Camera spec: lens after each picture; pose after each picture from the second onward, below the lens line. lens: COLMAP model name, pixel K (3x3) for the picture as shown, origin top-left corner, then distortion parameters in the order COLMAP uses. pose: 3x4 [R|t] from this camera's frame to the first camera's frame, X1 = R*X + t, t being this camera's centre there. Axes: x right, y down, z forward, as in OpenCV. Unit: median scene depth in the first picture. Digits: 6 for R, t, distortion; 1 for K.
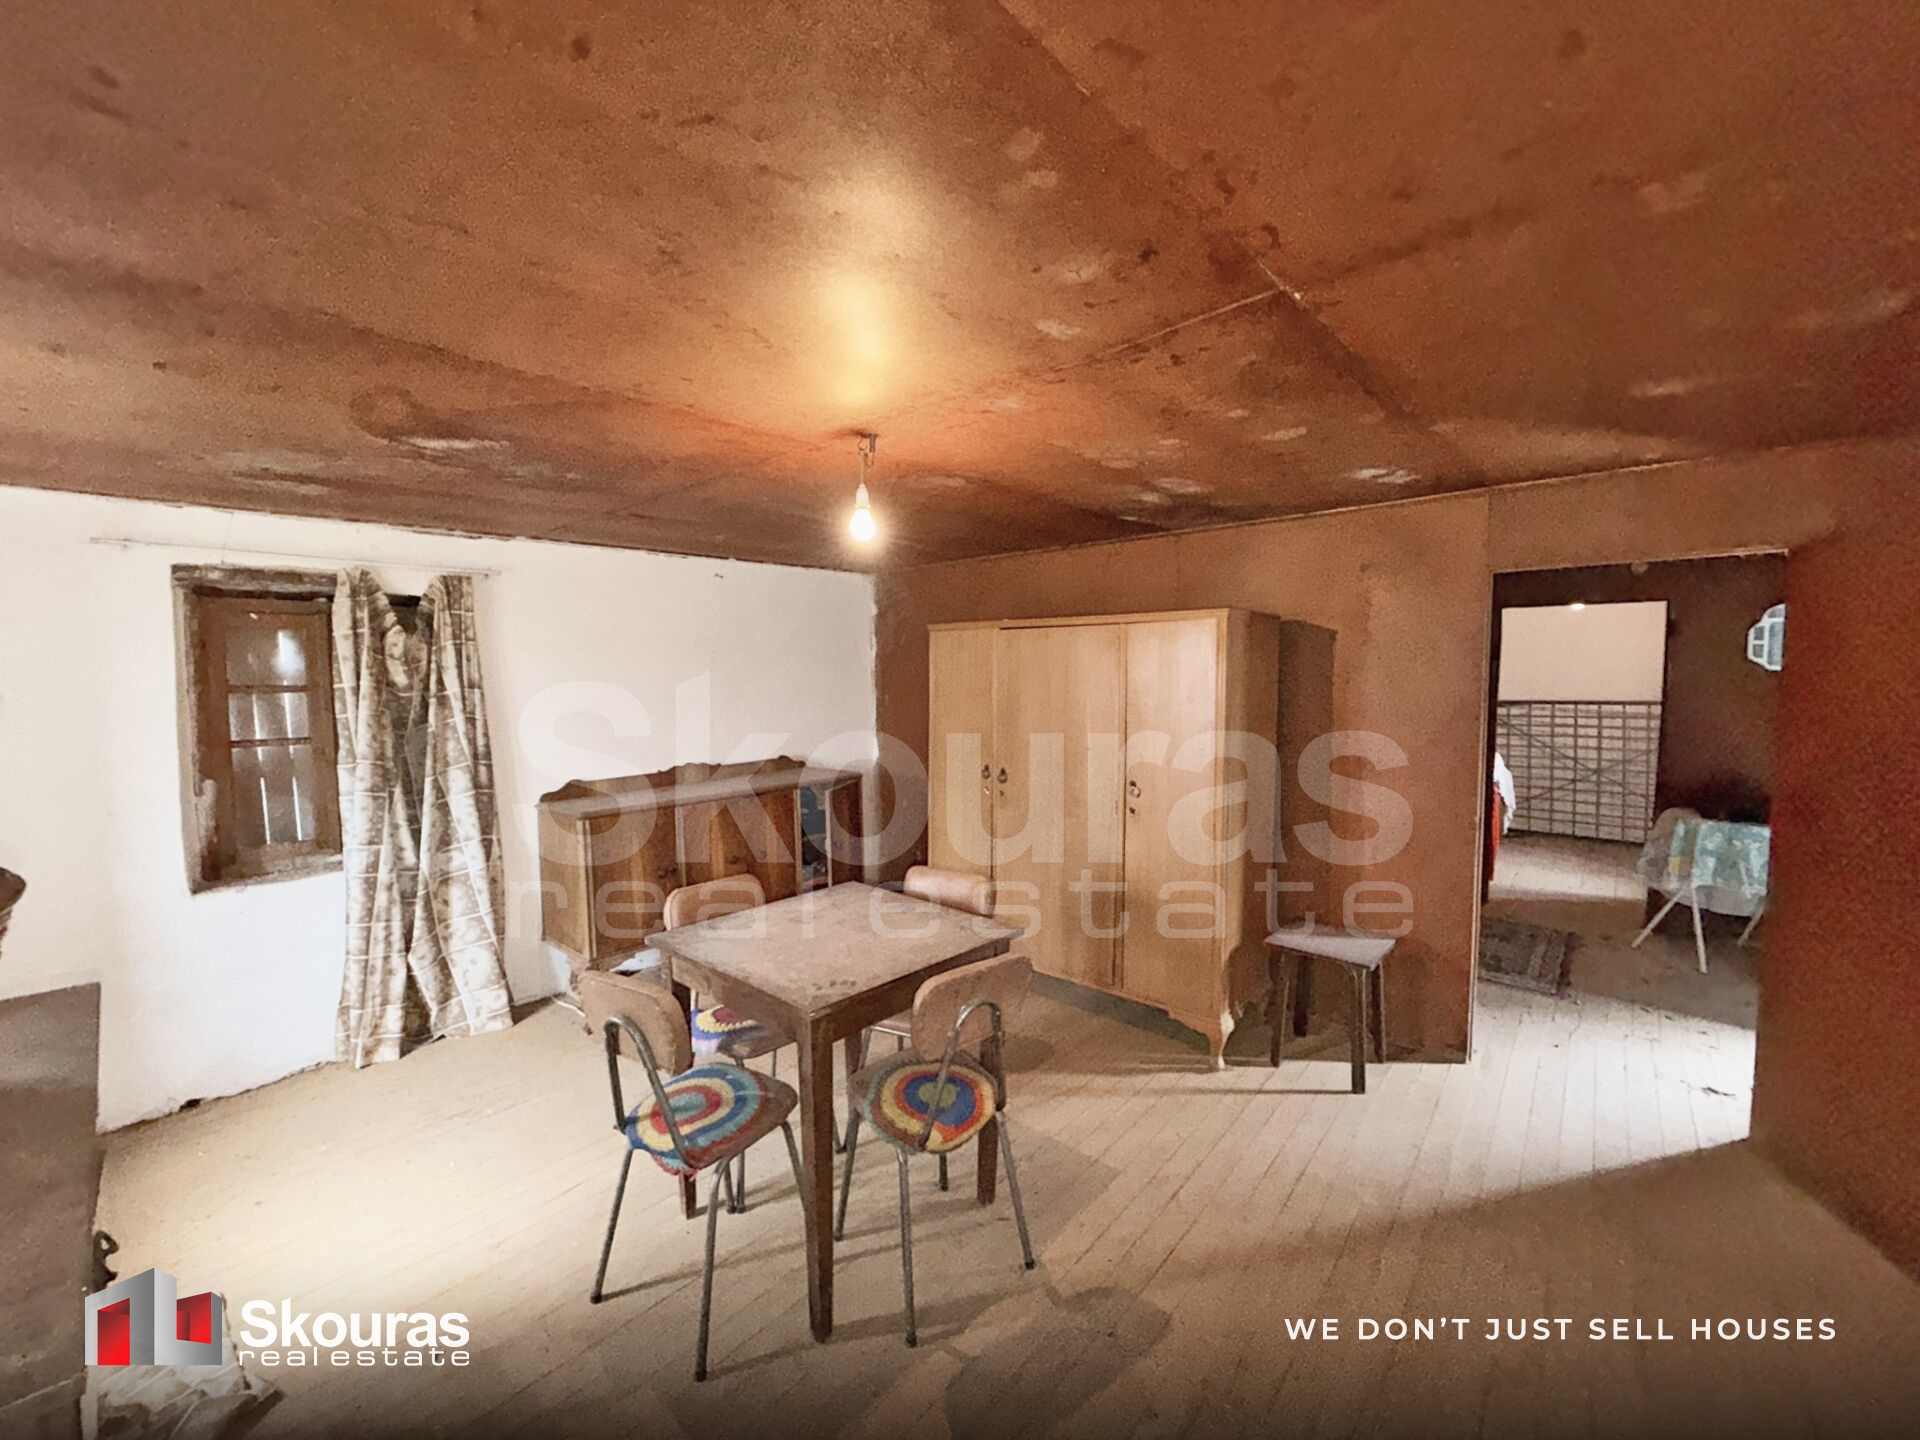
lens RADIAL K [[769.0, 0, 959.7], [0, 769.0, 720.7], [0, 0, 1]] dist [0.002147, -0.000085]
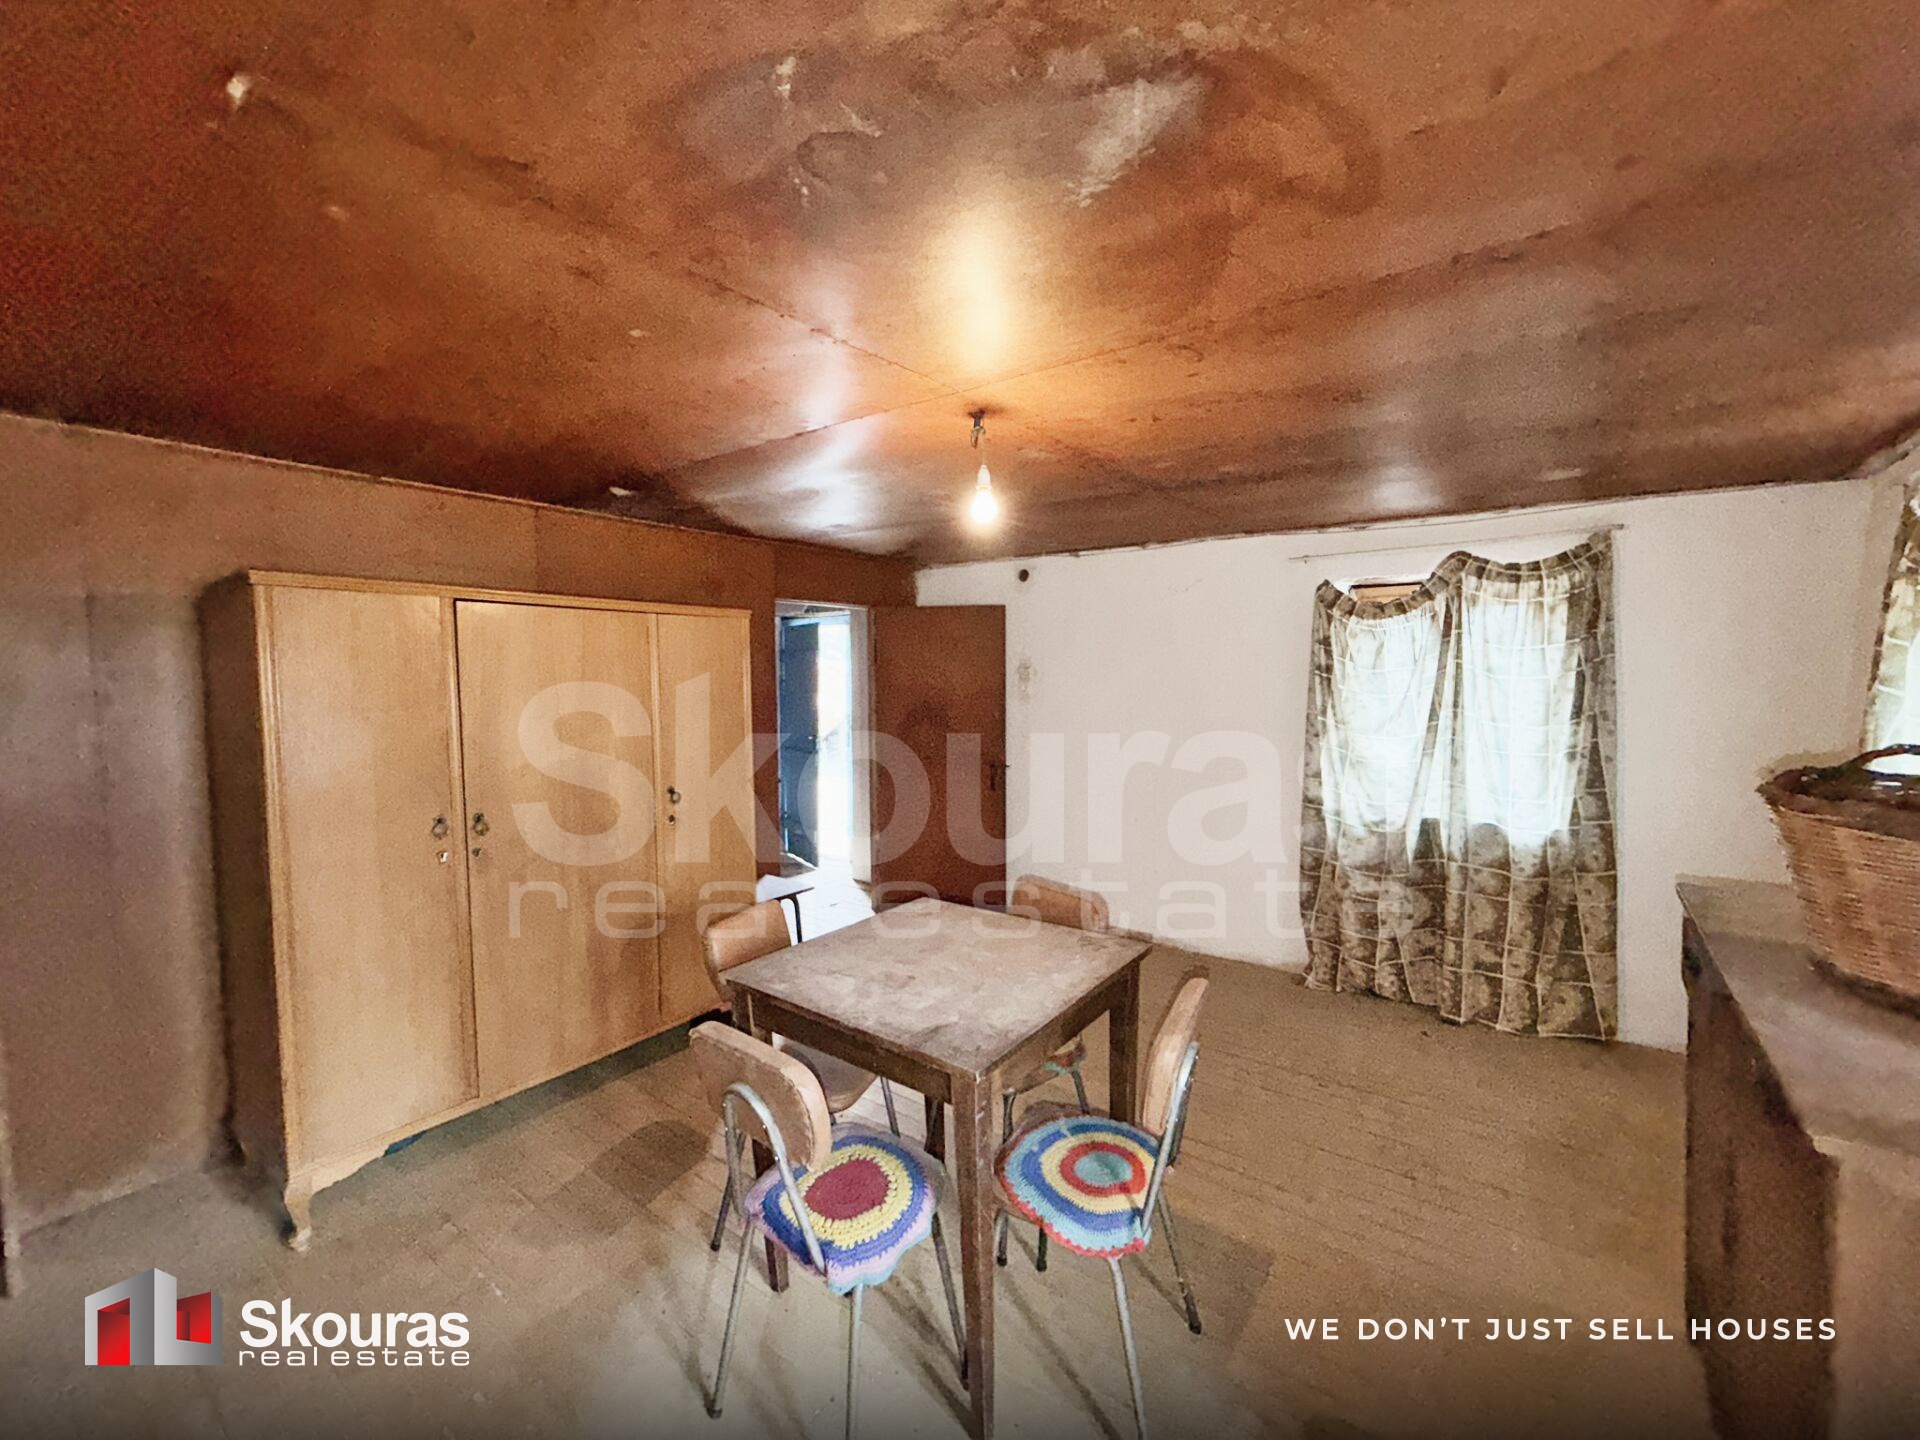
lens RADIAL K [[769.0, 0, 959.9], [0, 769.0, 716.6], [0, 0, 1]] dist [0.002147, -0.000085]
pose [[-0.086093, -0.049340, 0.995065, -1.125370], [0.070873, 0.995939, 0.055515, -0.047847], [-0.993763, 0.075303, -0.082247, 1.155521]]
